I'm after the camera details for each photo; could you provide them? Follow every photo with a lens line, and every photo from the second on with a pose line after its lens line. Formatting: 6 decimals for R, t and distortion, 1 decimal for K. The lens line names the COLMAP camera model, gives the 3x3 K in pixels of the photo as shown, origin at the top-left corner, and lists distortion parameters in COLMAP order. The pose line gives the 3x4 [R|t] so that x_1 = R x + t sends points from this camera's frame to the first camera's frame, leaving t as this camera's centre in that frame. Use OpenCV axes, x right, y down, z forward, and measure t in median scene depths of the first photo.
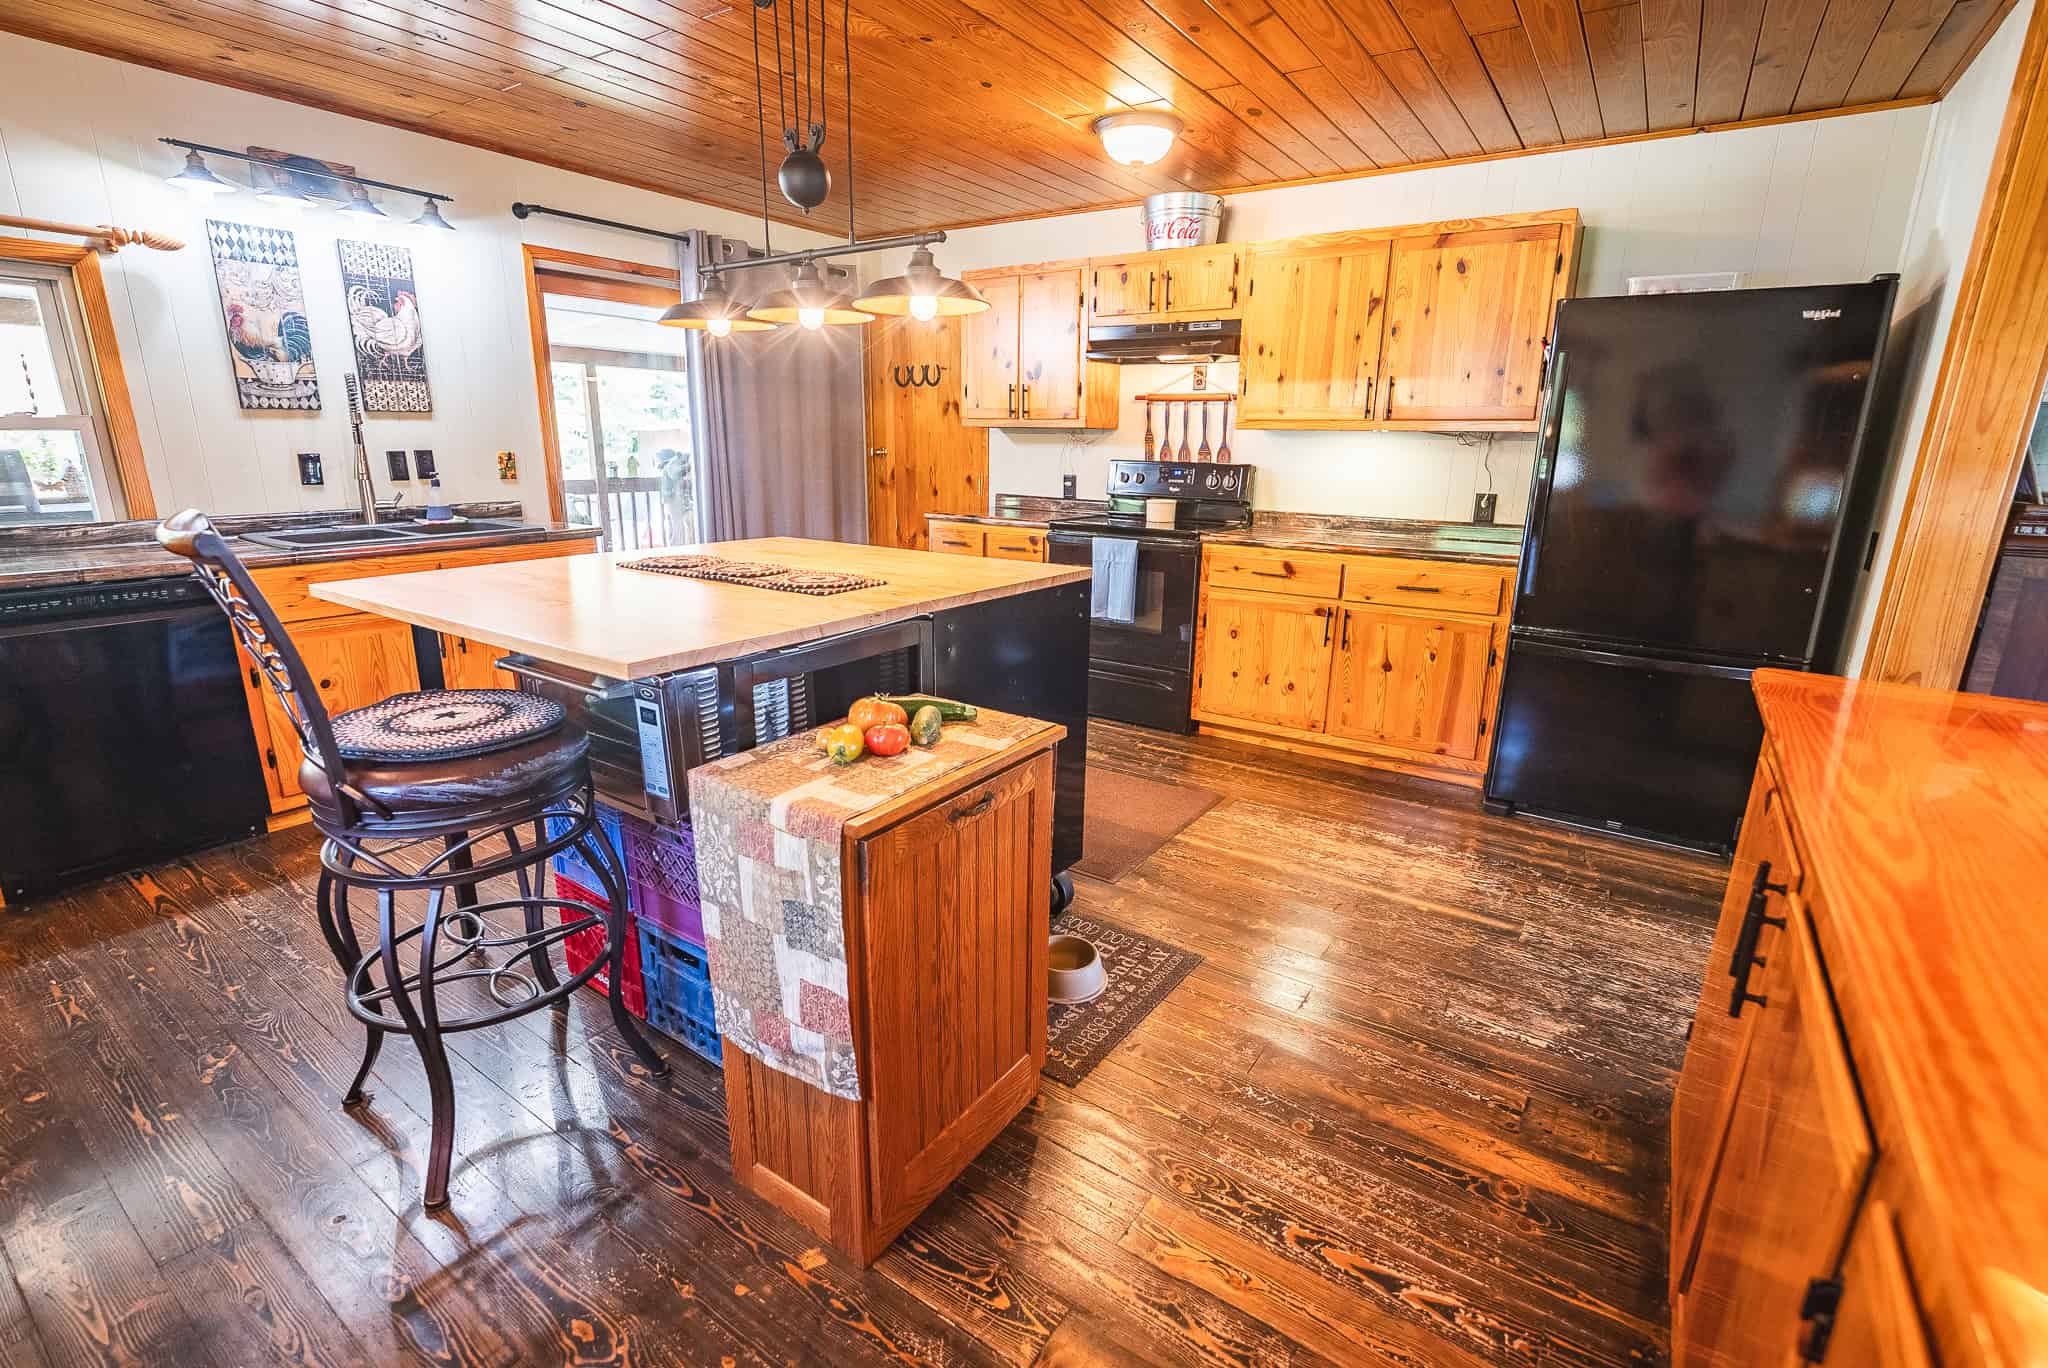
lens RADIAL K [[919.6, 0, 1034.4], [0, 919.6, 684.9], [0, 0, 1]] dist [-0.005193, -0.000225]
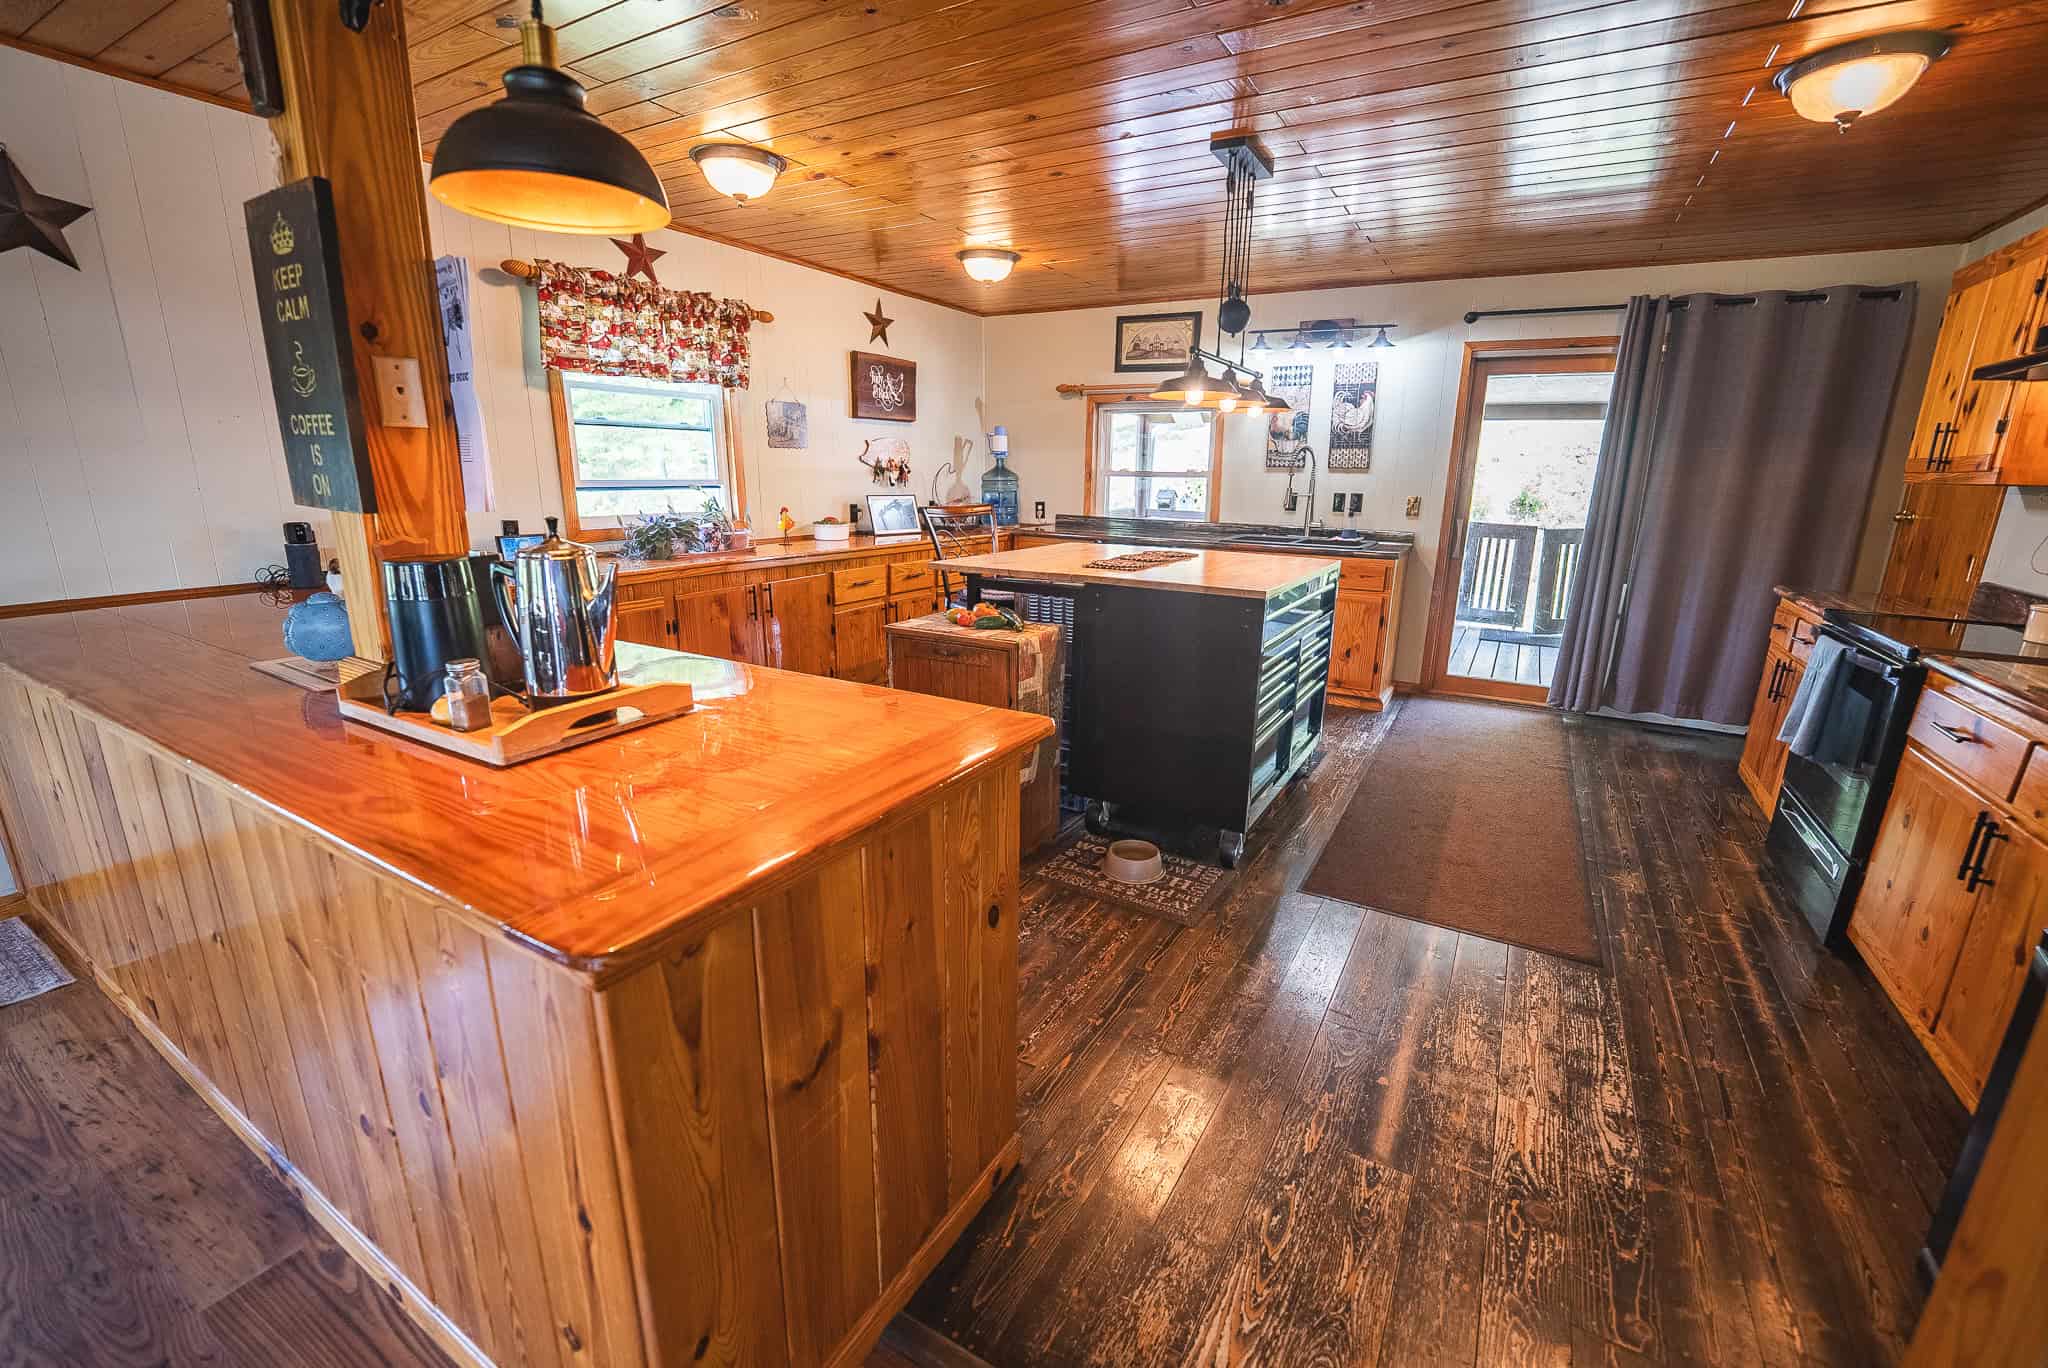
lens RADIAL K [[840.8, 0, 1034.1], [0, 840.8, 683.0], [0, 0, 1]] dist [-0.014472, 0.000109]
pose [[0.079040, 0.234587, -0.968877, 0.741963], [-0.278557, 0.938399, 0.204483, -0.100502], [0.957162, 0.253725, 0.139517, 0.391432]]
